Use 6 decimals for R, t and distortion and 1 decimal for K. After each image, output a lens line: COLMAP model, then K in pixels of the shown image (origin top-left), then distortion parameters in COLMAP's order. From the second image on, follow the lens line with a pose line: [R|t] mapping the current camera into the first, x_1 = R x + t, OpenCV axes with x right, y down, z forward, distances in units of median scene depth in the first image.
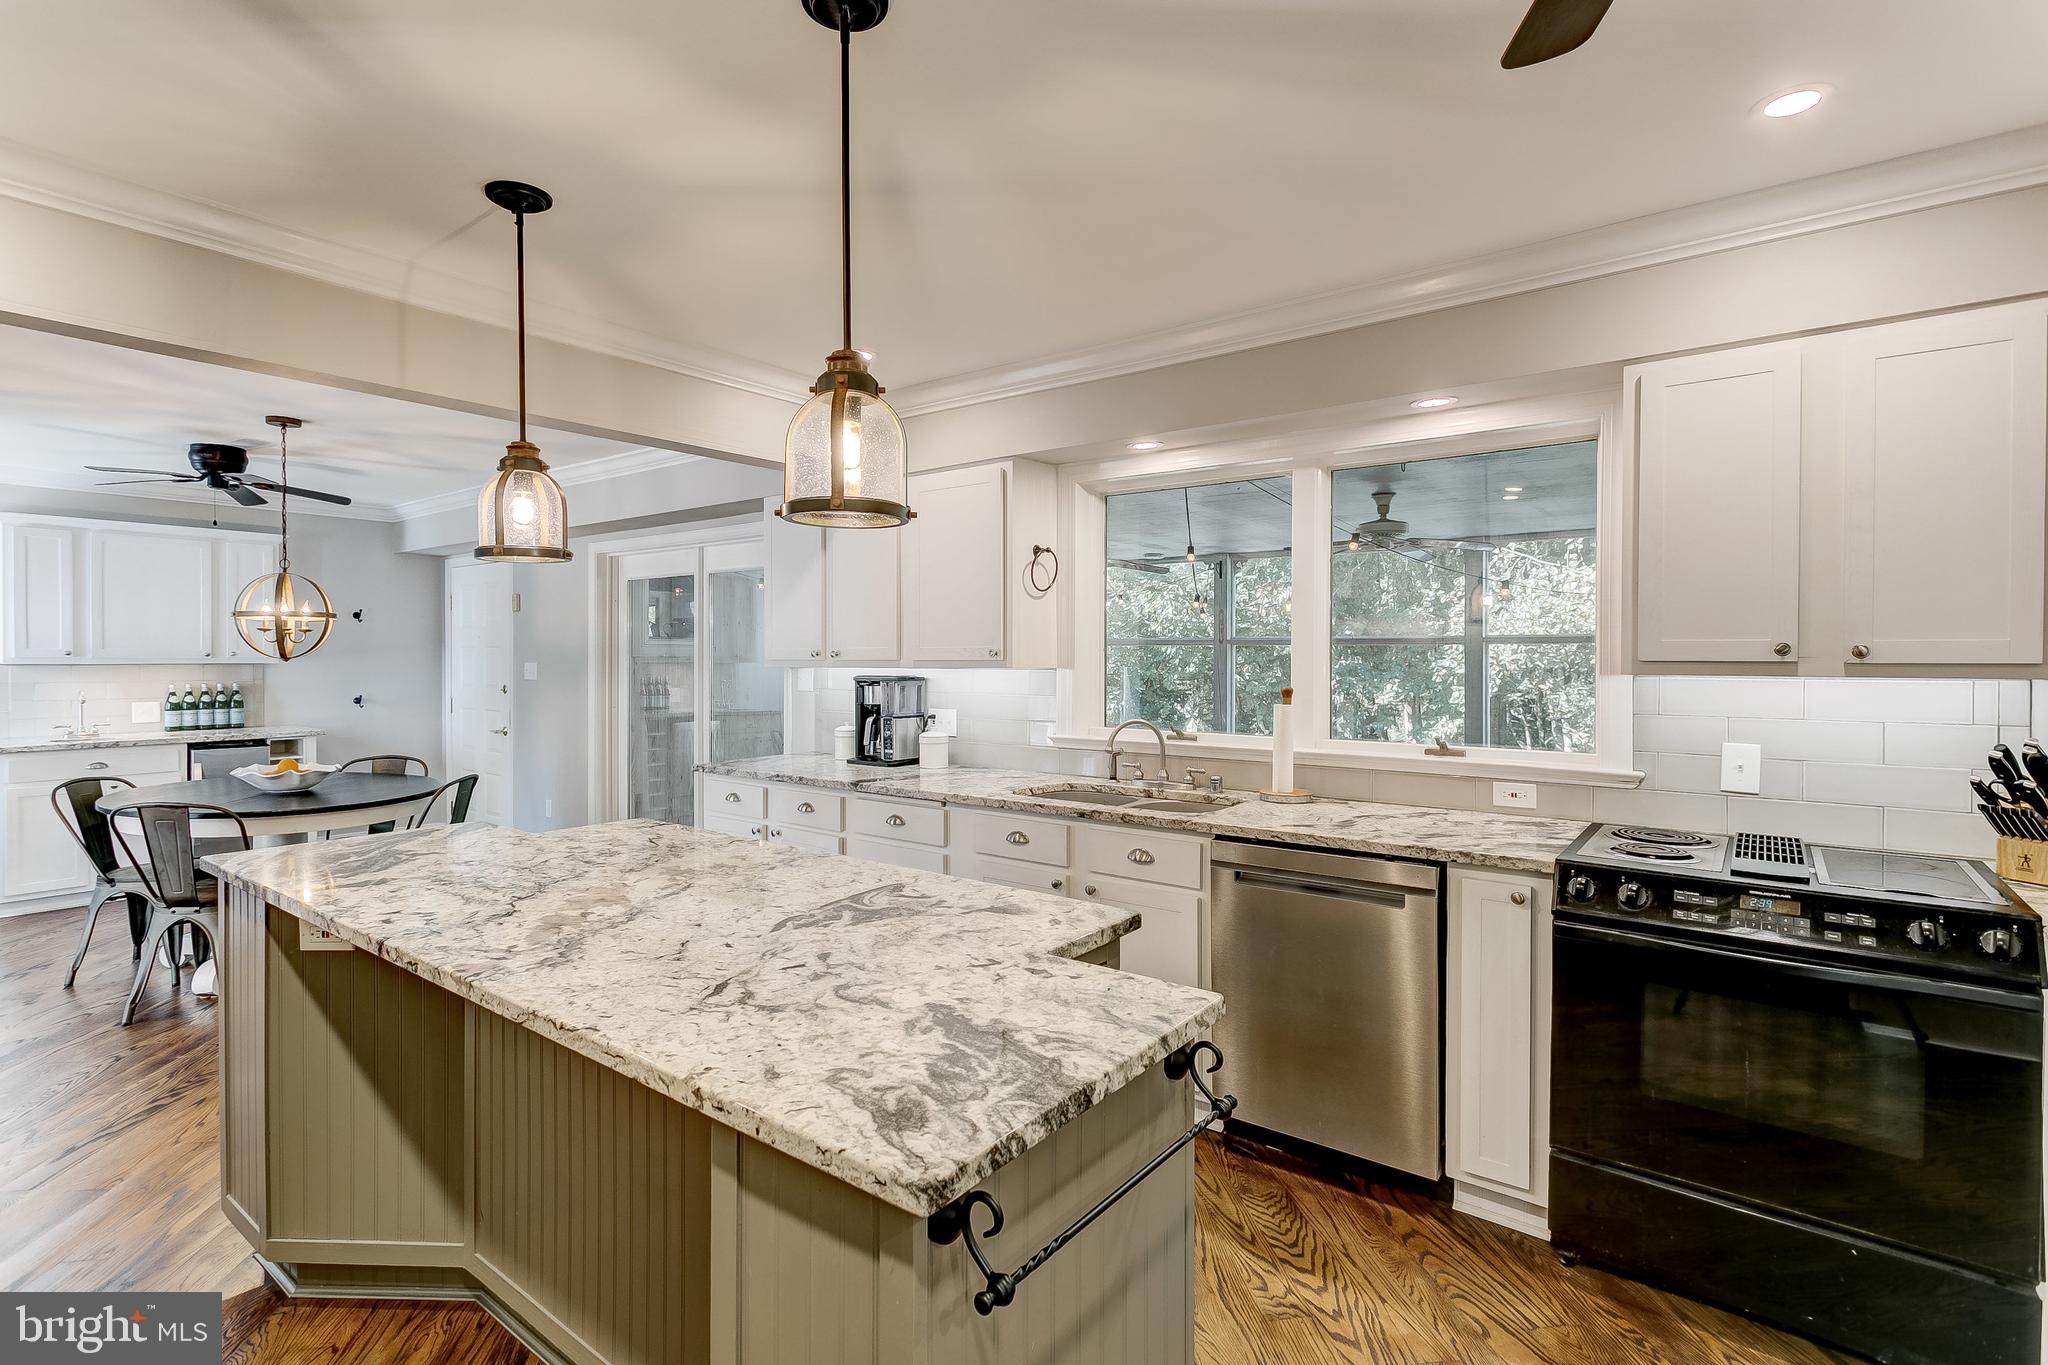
lens RADIAL K [[975.0, 0, 1036.1], [0, 975.0, 667.4], [0, 0, 1]] dist [-0.002319, -0.001112]
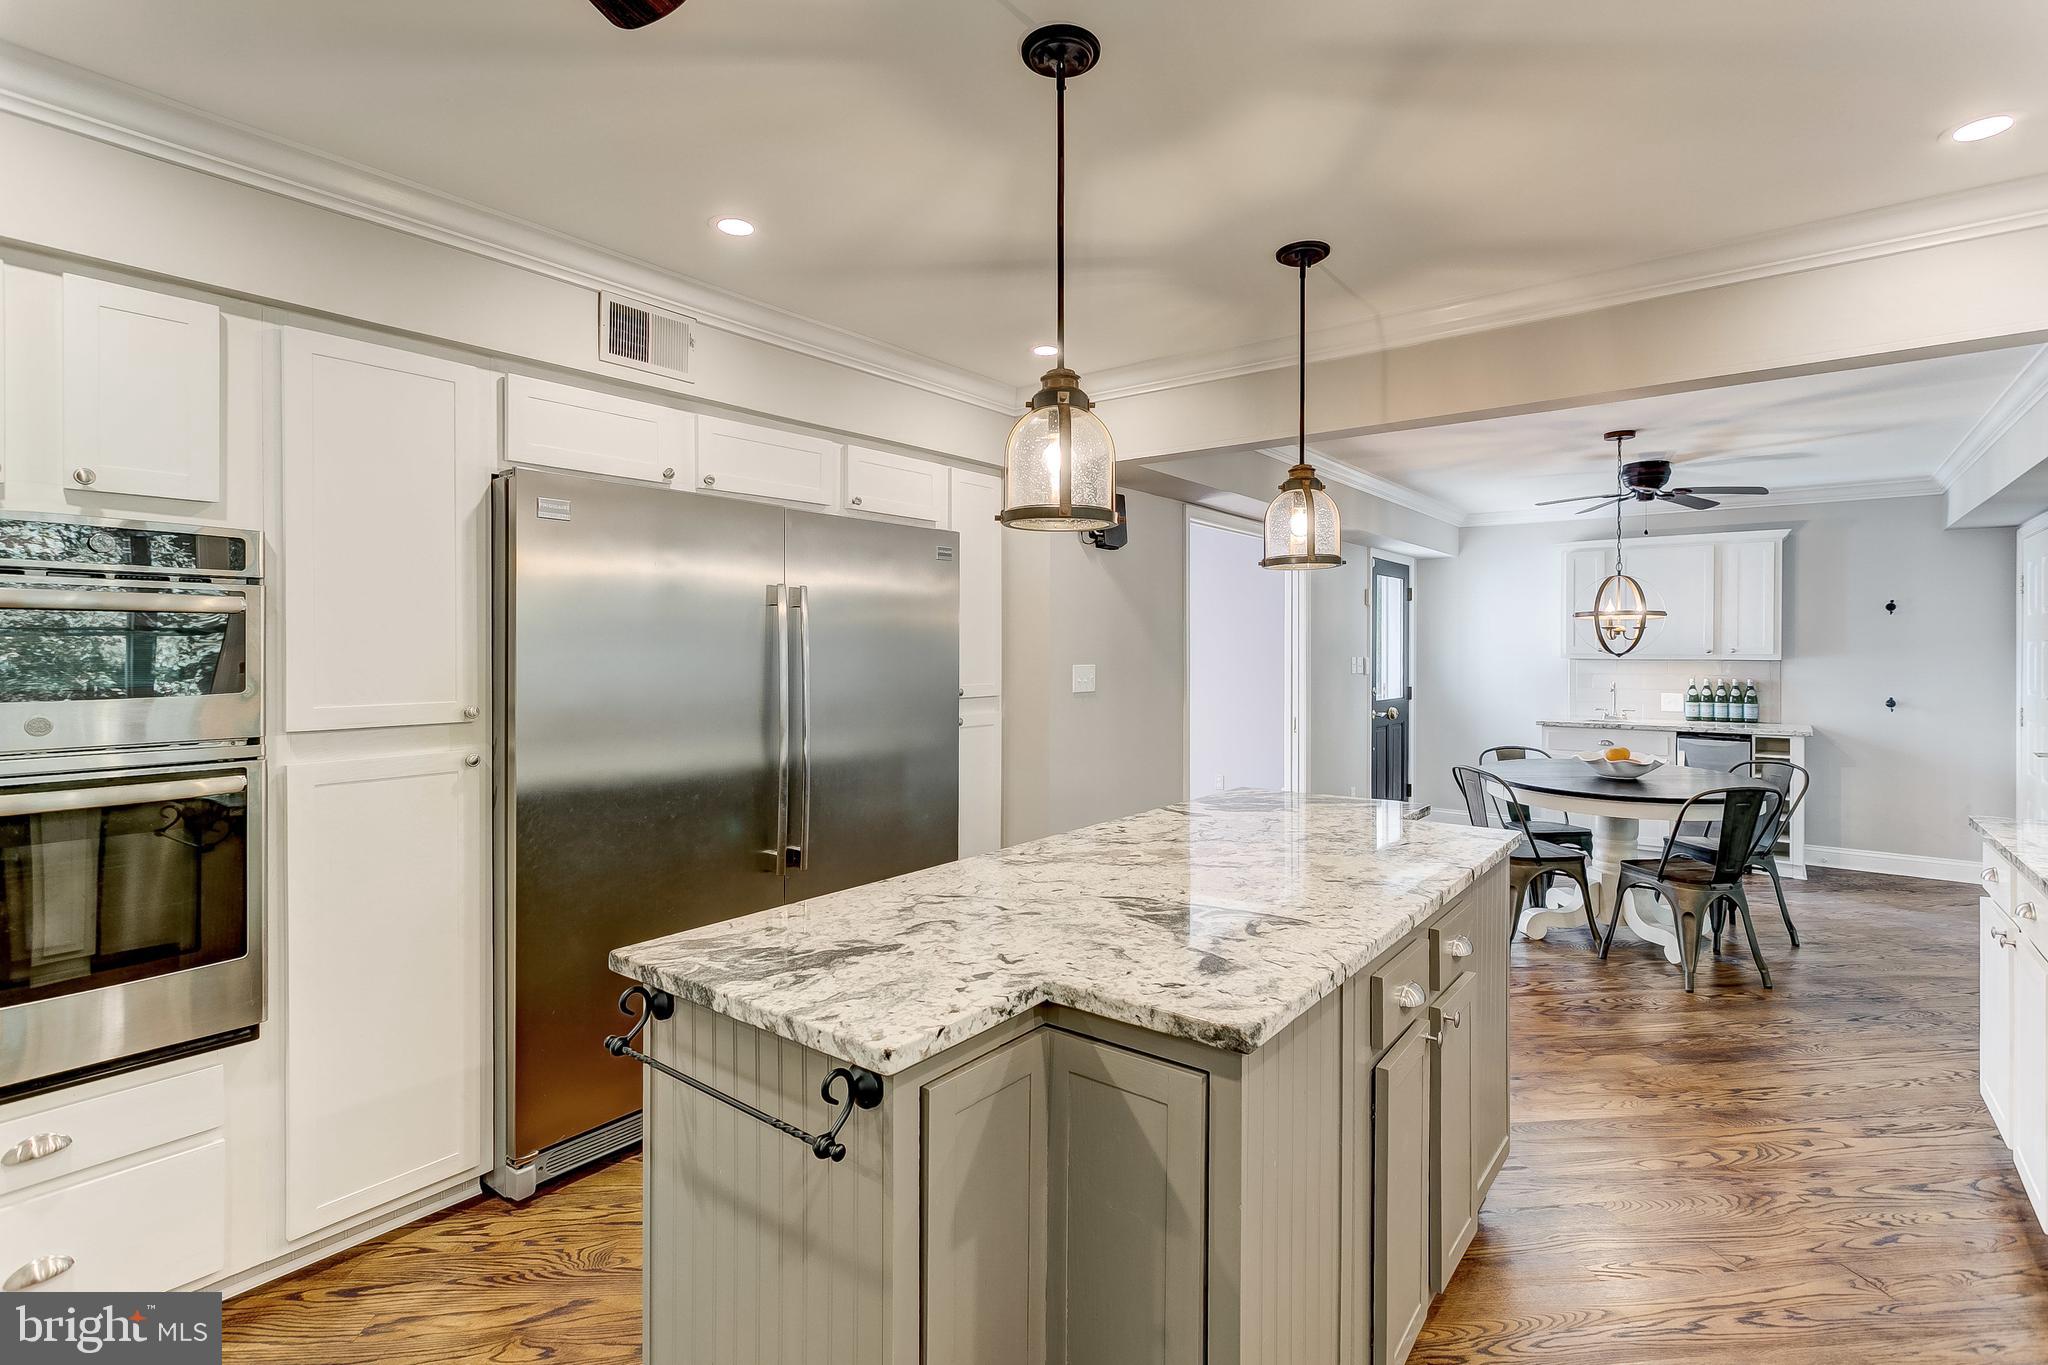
lens RADIAL K [[975.0, 0, 1008.6], [0, 975.0, 650.6], [0, 0, 1]] dist [-0.002319, -0.001112]
pose [[-0.029233, -0.000720, -0.999572, 0.805091], [-0.013953, 0.999903, -0.000312, -0.009233], [0.999475, 0.013938, -0.029240, 0.874649]]
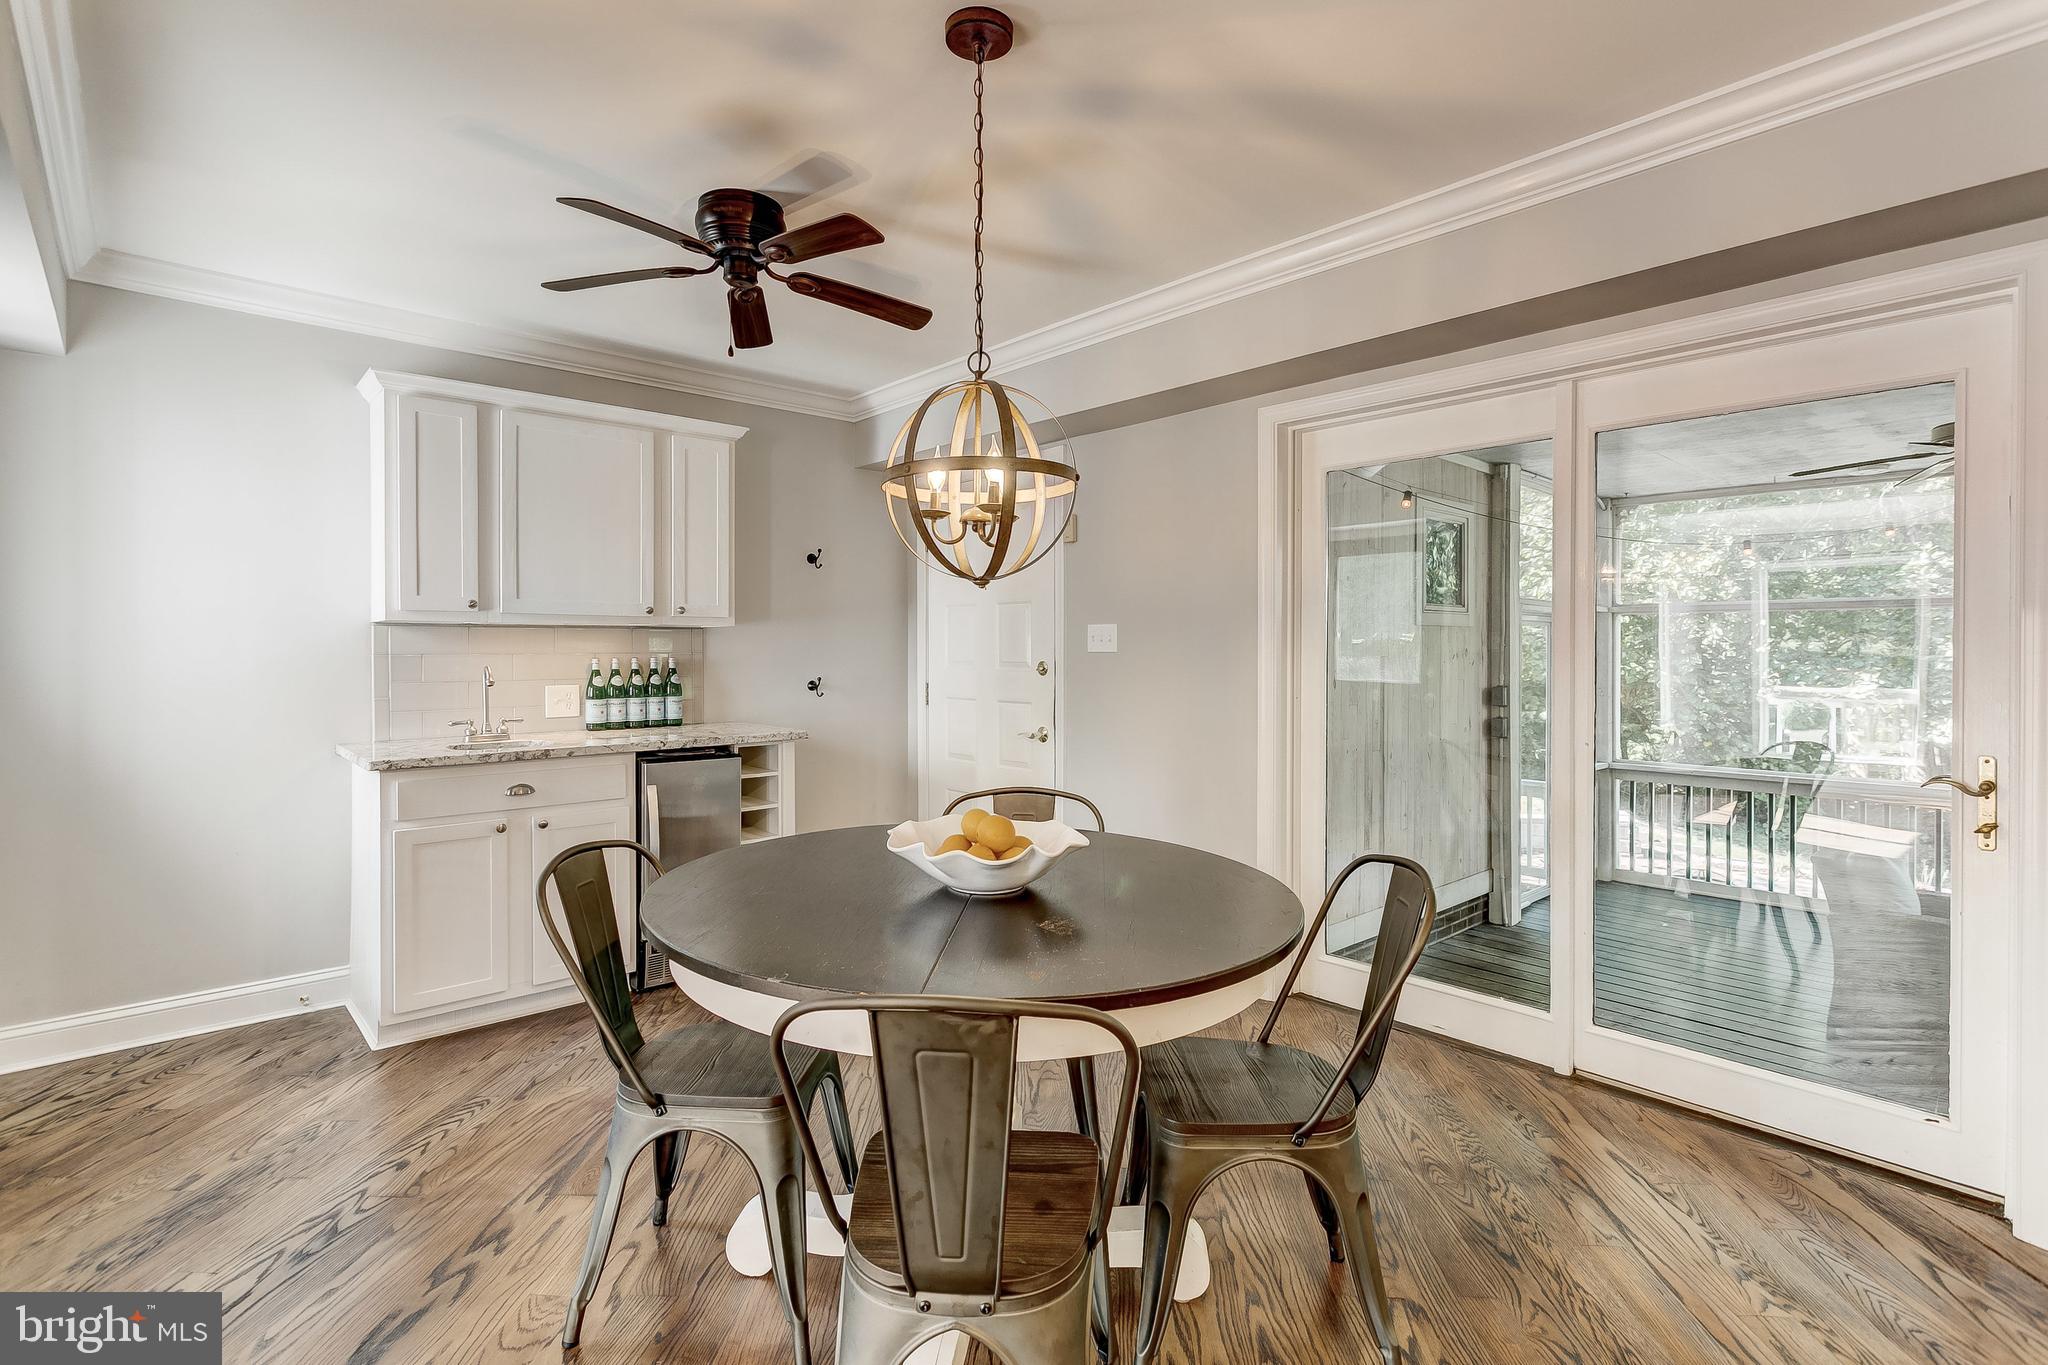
lens RADIAL K [[975.0, 0, 1010.1], [0, 975.0, 660.3], [0, 0, 1]] dist [-0.002319, -0.001112]
pose [[0.979635, -0.000835, -0.200785, -1.655354], [0.000503, 0.999998, -0.001703, 0.068305], [0.200786, 0.001568, 0.979634, 1.424800]]
